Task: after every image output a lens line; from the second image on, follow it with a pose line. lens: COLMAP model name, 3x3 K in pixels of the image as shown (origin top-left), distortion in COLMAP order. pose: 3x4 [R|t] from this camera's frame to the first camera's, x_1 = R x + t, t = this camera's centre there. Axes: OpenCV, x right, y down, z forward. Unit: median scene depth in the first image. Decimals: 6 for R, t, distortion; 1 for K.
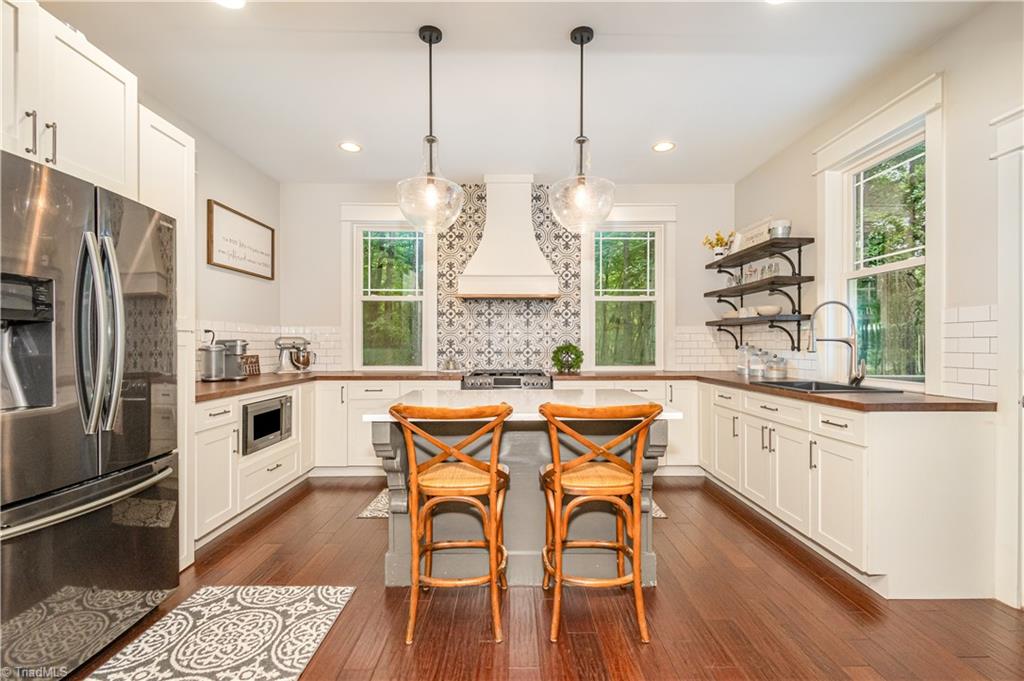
lens RADIAL K [[452.4, 0, 517.3], [0, 452.4, 346.0], [0, 0, 1]] dist [0.000509, -0.000781]
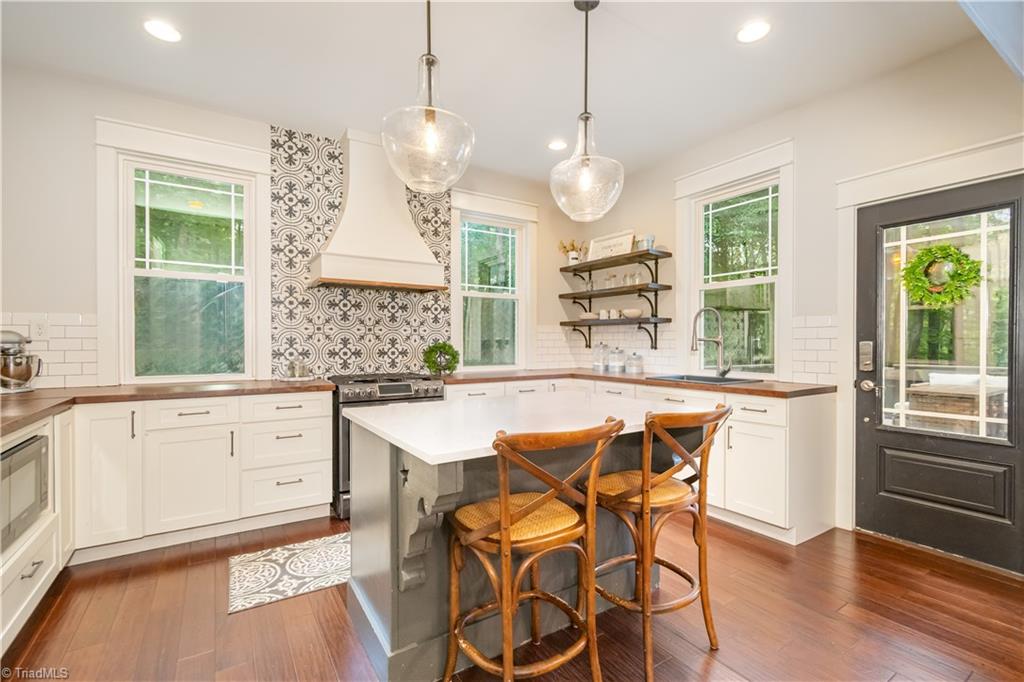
lens RADIAL K [[458.2, 0, 518.0], [0, 458.2, 347.0], [0, 0, 1]] dist [0.001447, -0.000183]
pose [[0.842590, -0.004110, 0.538541, -0.309271], [0.001137, 0.999982, 0.005852, -0.001859], [-0.538555, -0.004319, 0.842579, 0.201246]]
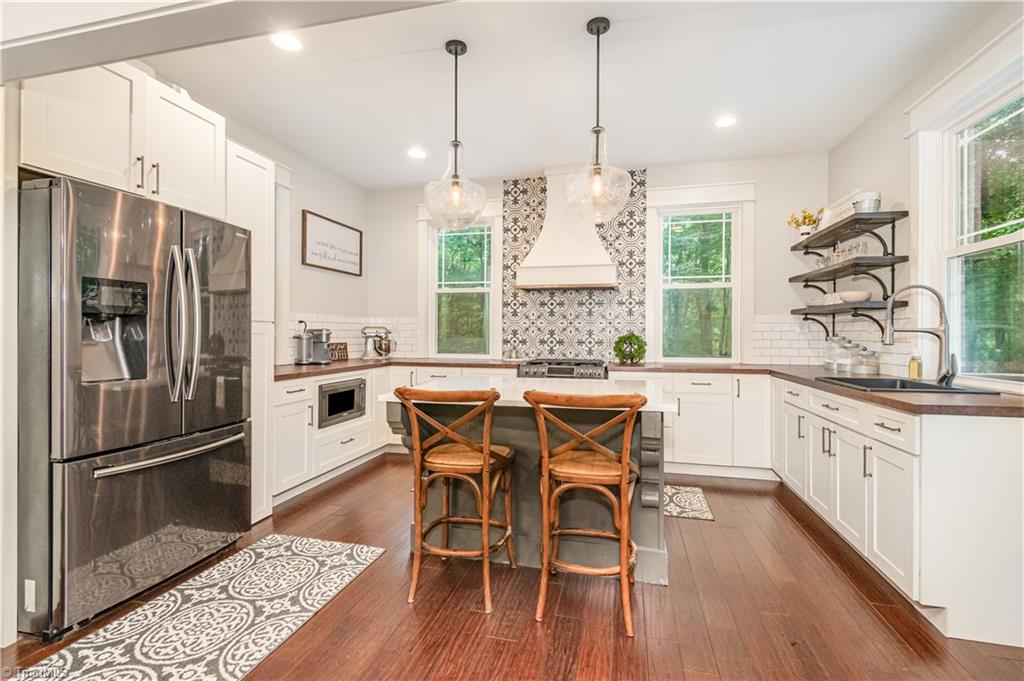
lens RADIAL K [[457.3, 0, 517.7], [0, 457.3, 334.6], [0, 0, 1]] dist [0.002549, -0.000006]
pose [[0.970073, 0.004543, -0.242771, 0.145225], [-0.005217, 0.999984, -0.002134, 0.000370], [0.242758, 0.003336, 0.970081, -0.015651]]
